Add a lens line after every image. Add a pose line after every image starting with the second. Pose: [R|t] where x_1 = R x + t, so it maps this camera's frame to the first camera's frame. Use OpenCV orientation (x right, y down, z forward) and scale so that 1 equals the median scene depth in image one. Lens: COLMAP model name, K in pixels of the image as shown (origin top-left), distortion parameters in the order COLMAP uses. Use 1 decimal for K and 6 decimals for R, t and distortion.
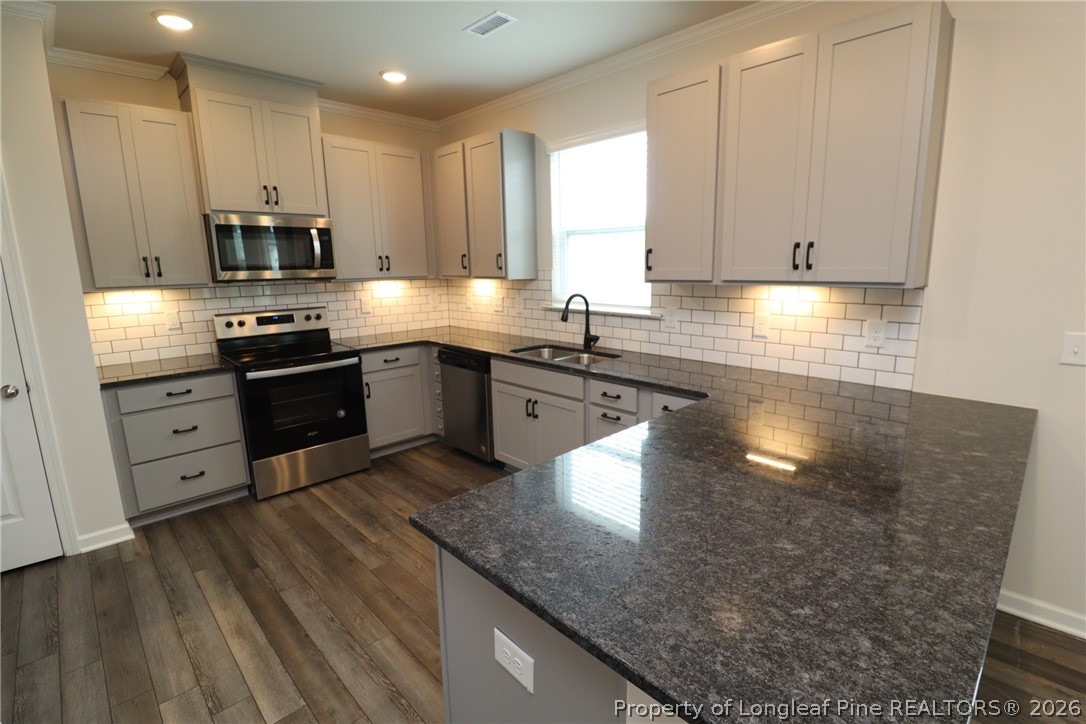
lens RADIAL K [[506.5, 0, 574.2], [0, 506.5, 359.8], [0, 0, 1]] dist [-0.004128, -0.006788]
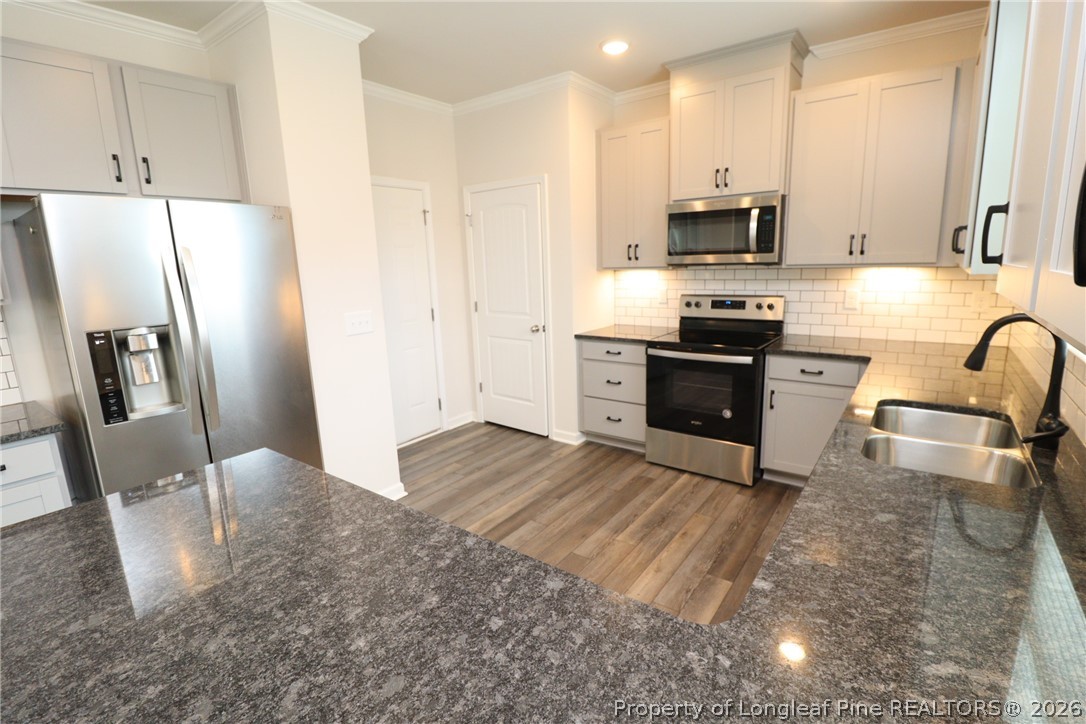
lens RADIAL K [[506.5, 0, 540.1], [0, 506.5, 361.5], [0, 0, 1]] dist [-0.004128, -0.006788]
pose [[0.129106, 0.208637, -0.969434, 0.371975], [-0.160734, 0.969091, 0.187157, -0.104538], [0.978517, 0.131658, 0.158651, 0.531144]]
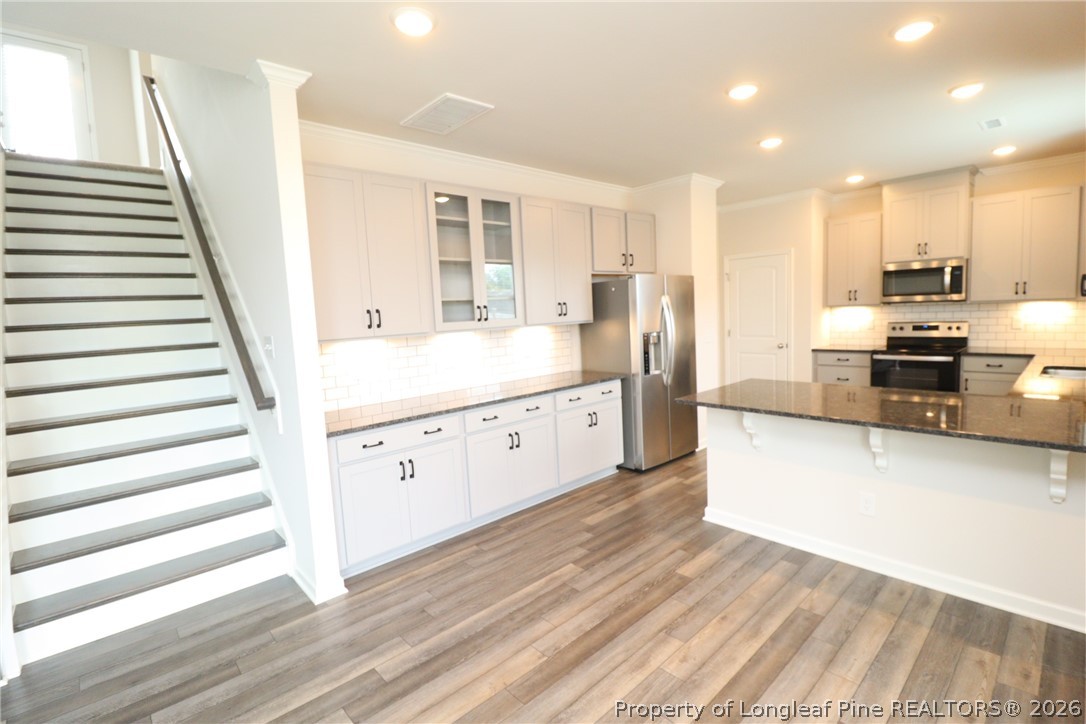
lens RADIAL K [[506.5, 0, 544.5], [0, 506.5, 361.2], [0, 0, 1]] dist [-0.004128, -0.006788]
pose [[-0.049278, 0.119562, -0.991603, 1.047011], [-0.143602, 0.981646, 0.125498, -0.007094], [0.988408, 0.148580, -0.031204, -0.072533]]
